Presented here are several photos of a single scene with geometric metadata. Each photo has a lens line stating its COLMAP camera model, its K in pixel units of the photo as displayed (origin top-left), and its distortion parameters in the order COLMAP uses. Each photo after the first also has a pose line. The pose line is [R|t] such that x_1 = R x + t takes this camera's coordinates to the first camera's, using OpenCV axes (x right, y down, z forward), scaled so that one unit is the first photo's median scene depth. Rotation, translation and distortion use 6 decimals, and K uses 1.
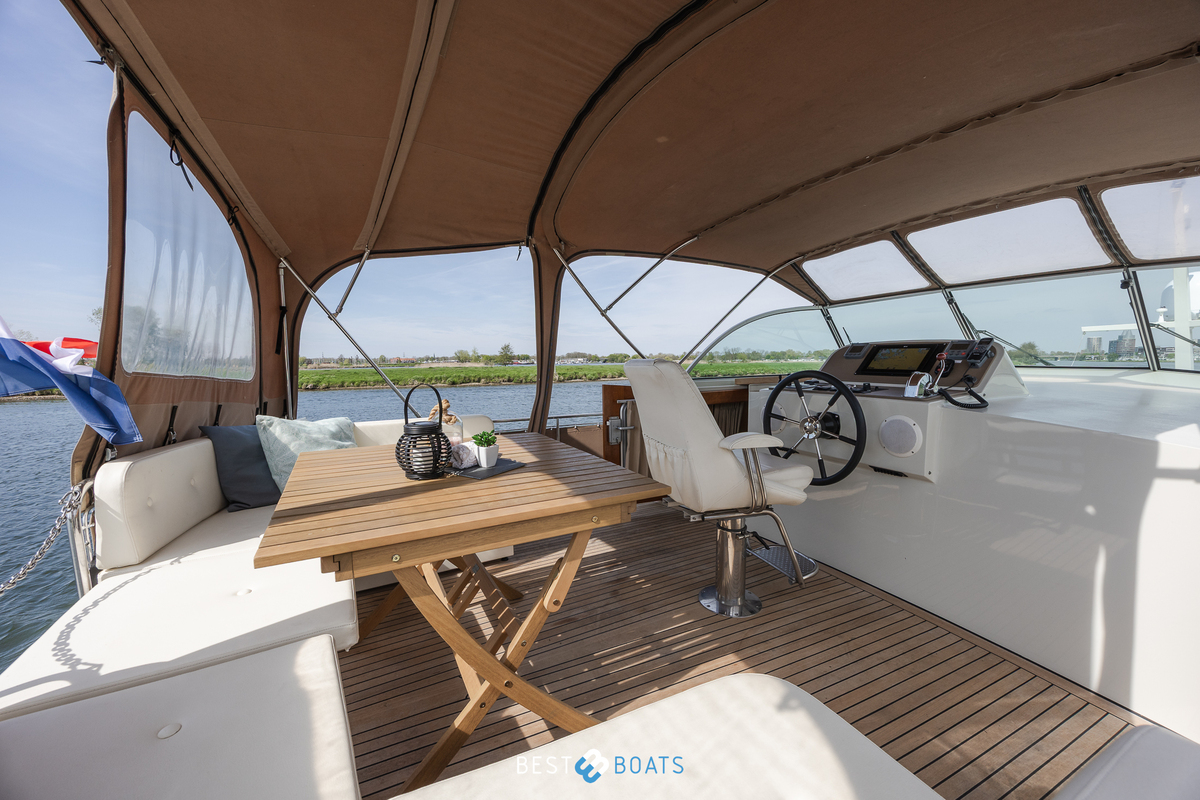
lens RADIAL K [[465.9, 0, 597.9], [0, 465.9, 402.0], [0, 0, 1]] dist [-0.000456, -0.000141]
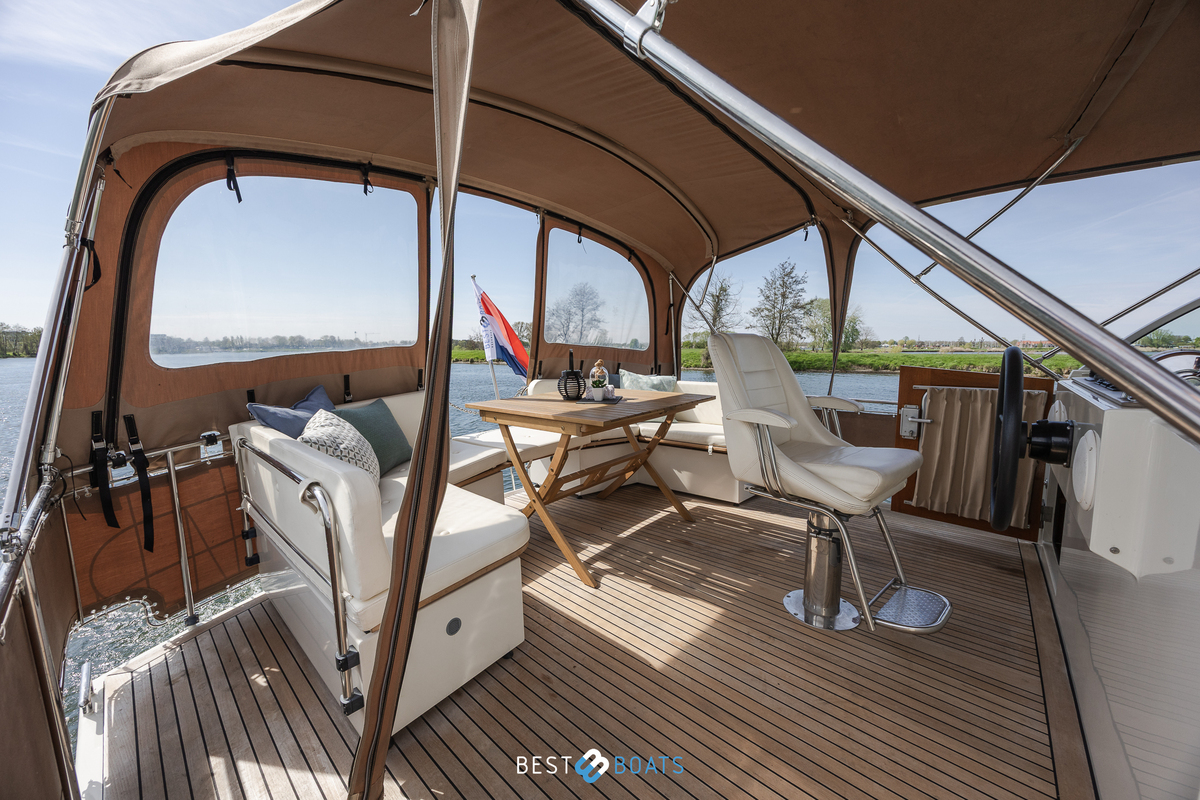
lens RADIAL K [[465.9, 0, 597.9], [0, 465.9, 402.0], [0, 0, 1]] dist [-0.000456, -0.000141]
pose [[0.355597, 0.118294, -0.927123, 0.691193], [-0.086702, 0.991856, 0.093299, -0.003310], [0.930609, 0.047207, 0.362958, 0.212562]]
